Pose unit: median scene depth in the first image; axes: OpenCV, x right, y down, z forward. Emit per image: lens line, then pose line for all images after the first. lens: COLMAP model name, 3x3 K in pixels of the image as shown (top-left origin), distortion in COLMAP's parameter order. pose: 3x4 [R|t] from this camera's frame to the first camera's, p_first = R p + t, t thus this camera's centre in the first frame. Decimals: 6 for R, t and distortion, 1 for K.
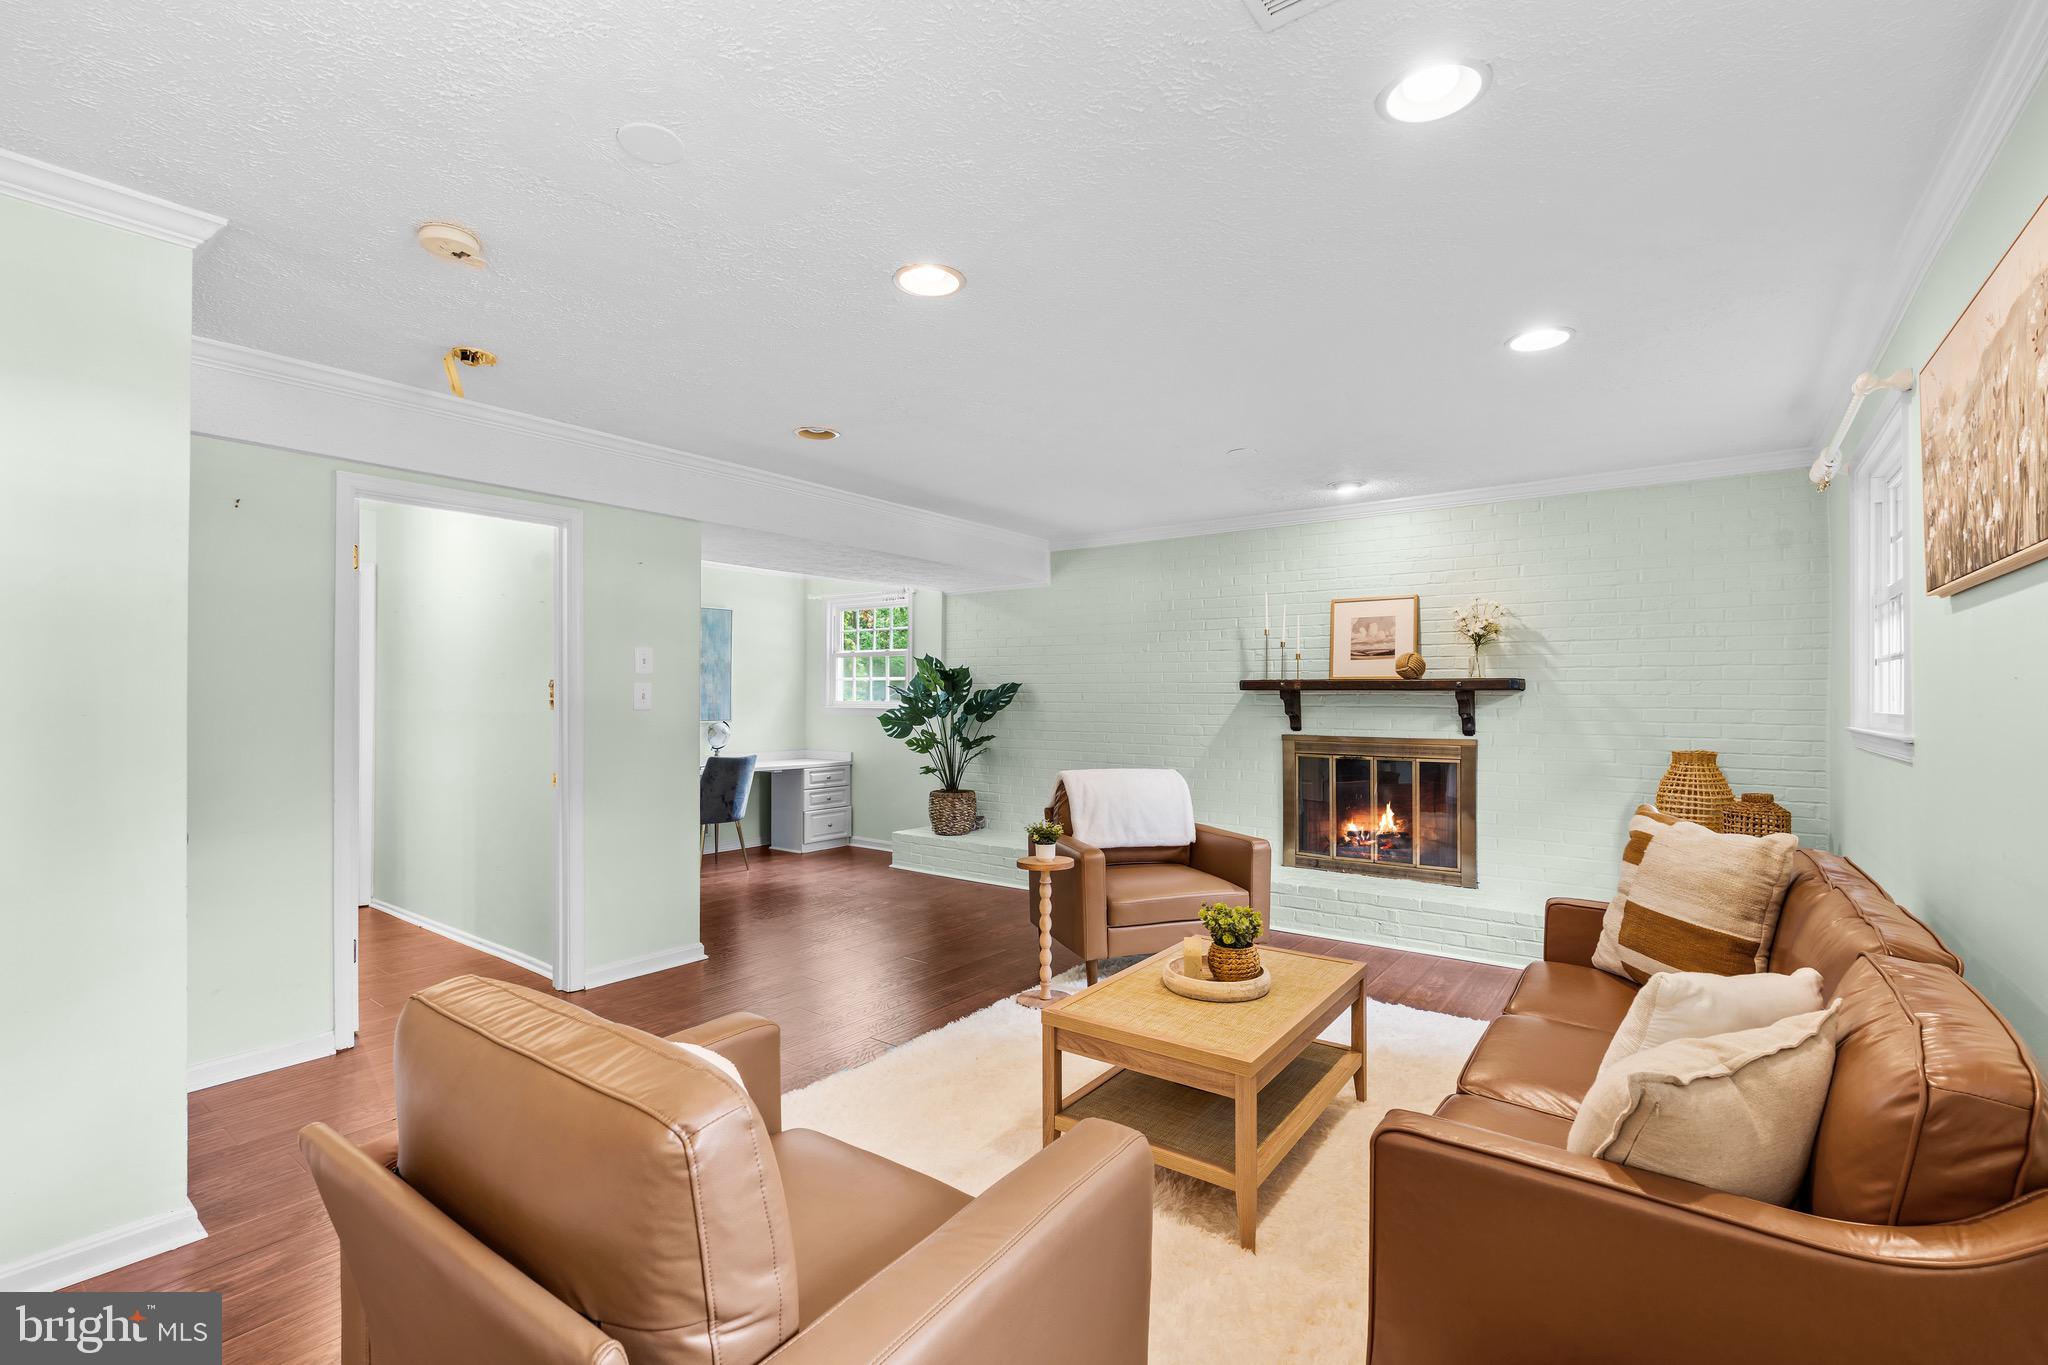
lens RADIAL K [[909.1, 0, 1024.0], [0, 909.1, 682.5], [0, 0, 1]] dist [0.000174, 0.000055]
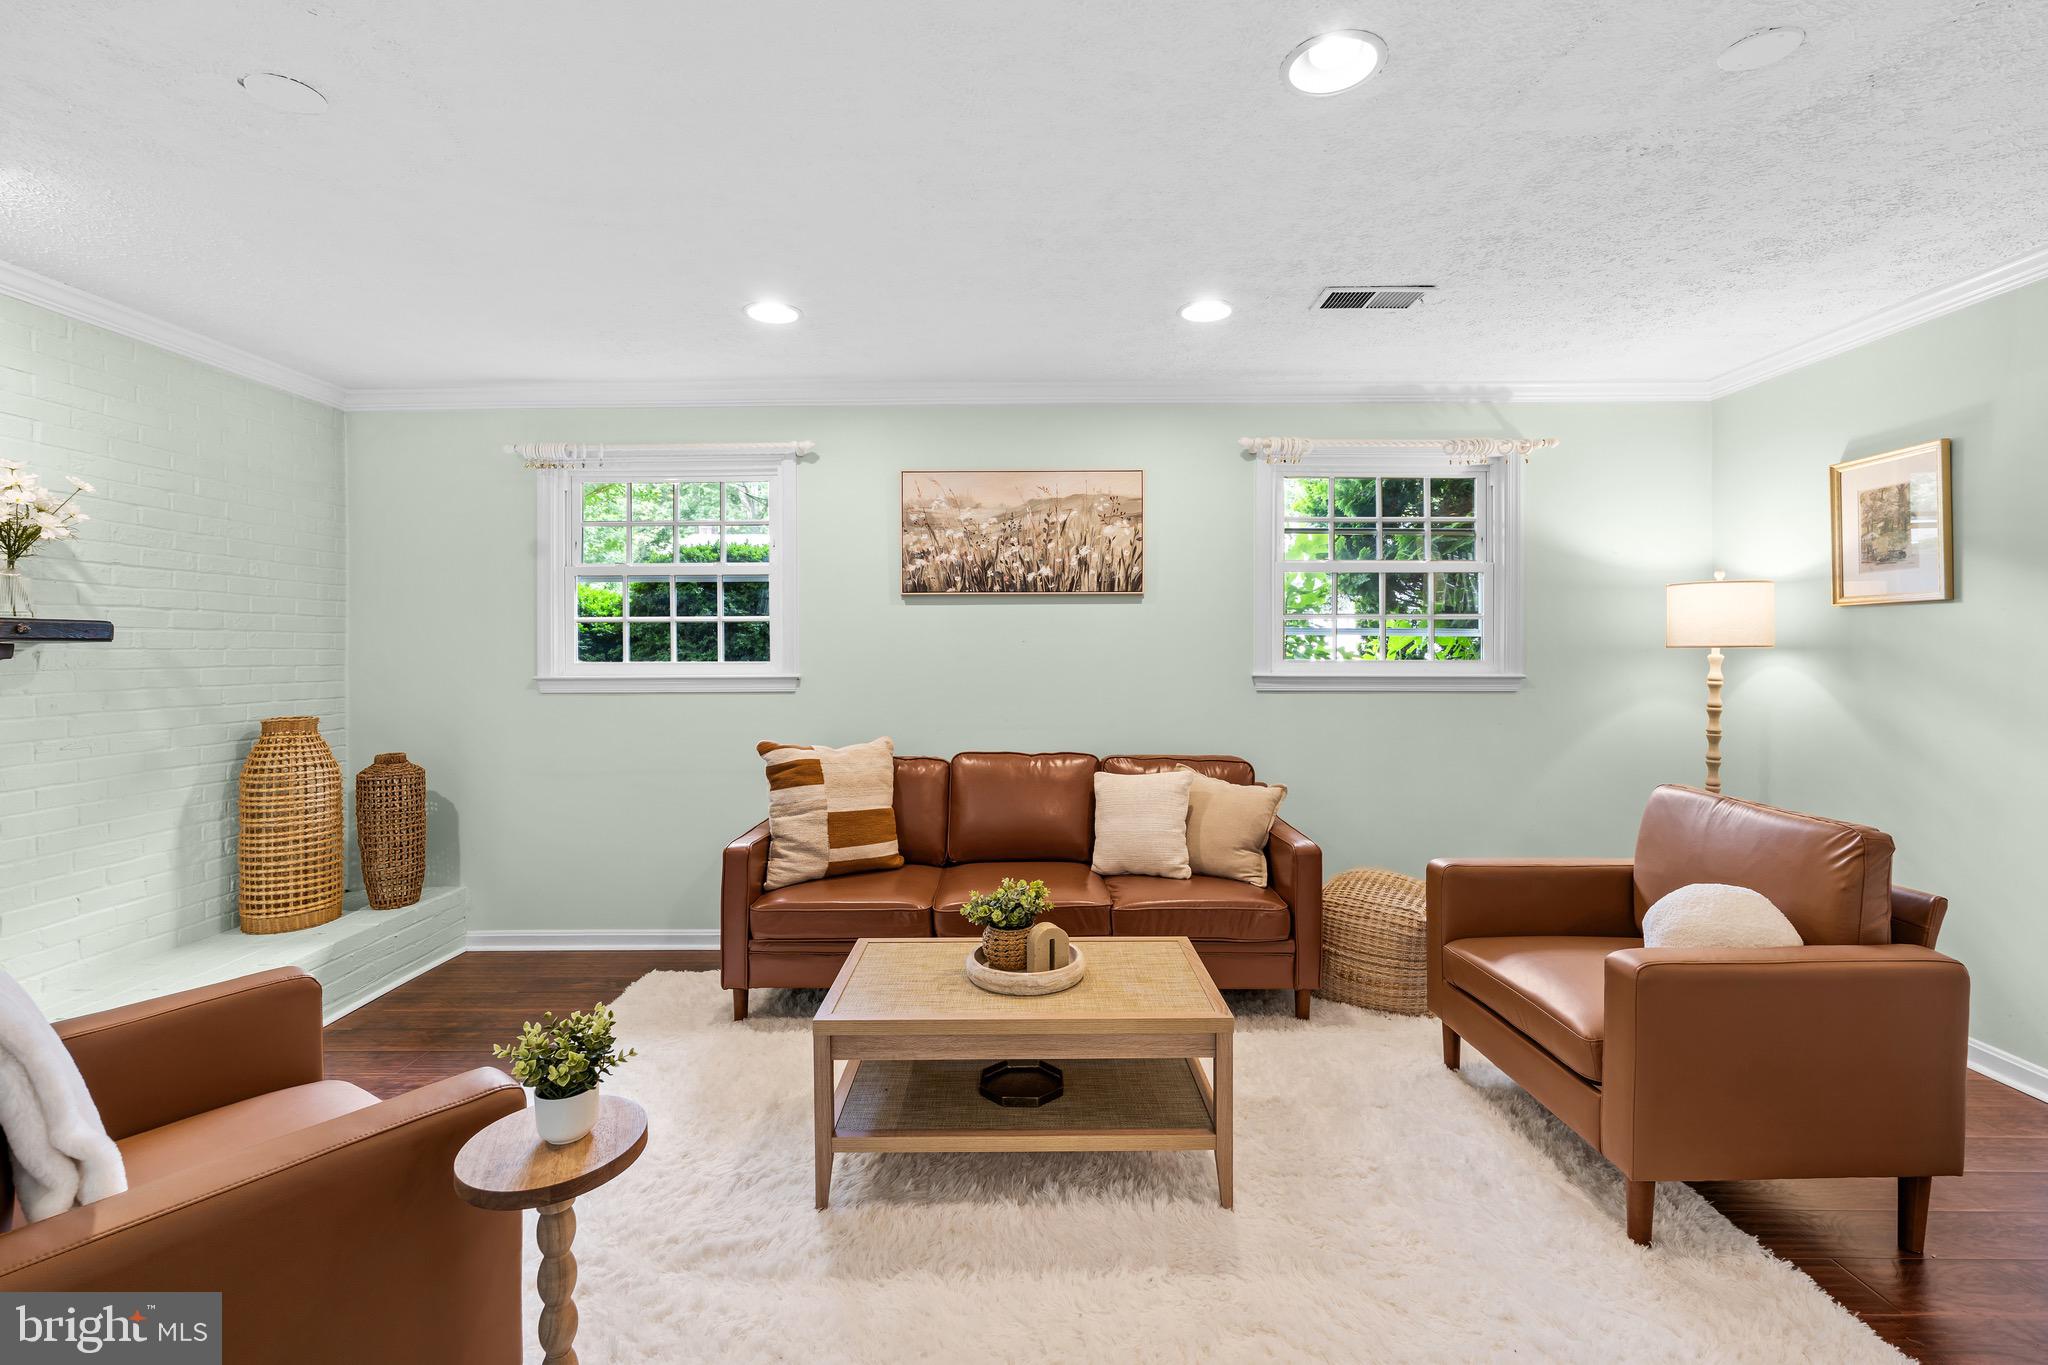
lens RADIAL K [[909.1, 0, 1024.0], [0, 909.1, 682.5], [0, 0, 1]] dist [0.000174, 0.000055]
pose [[-0.591734, -0.026724, 0.805690, -0.301314], [-0.007827, 0.999594, 0.027408, 0.014622], [-0.806095, 0.009912, -0.591703, 0.909621]]
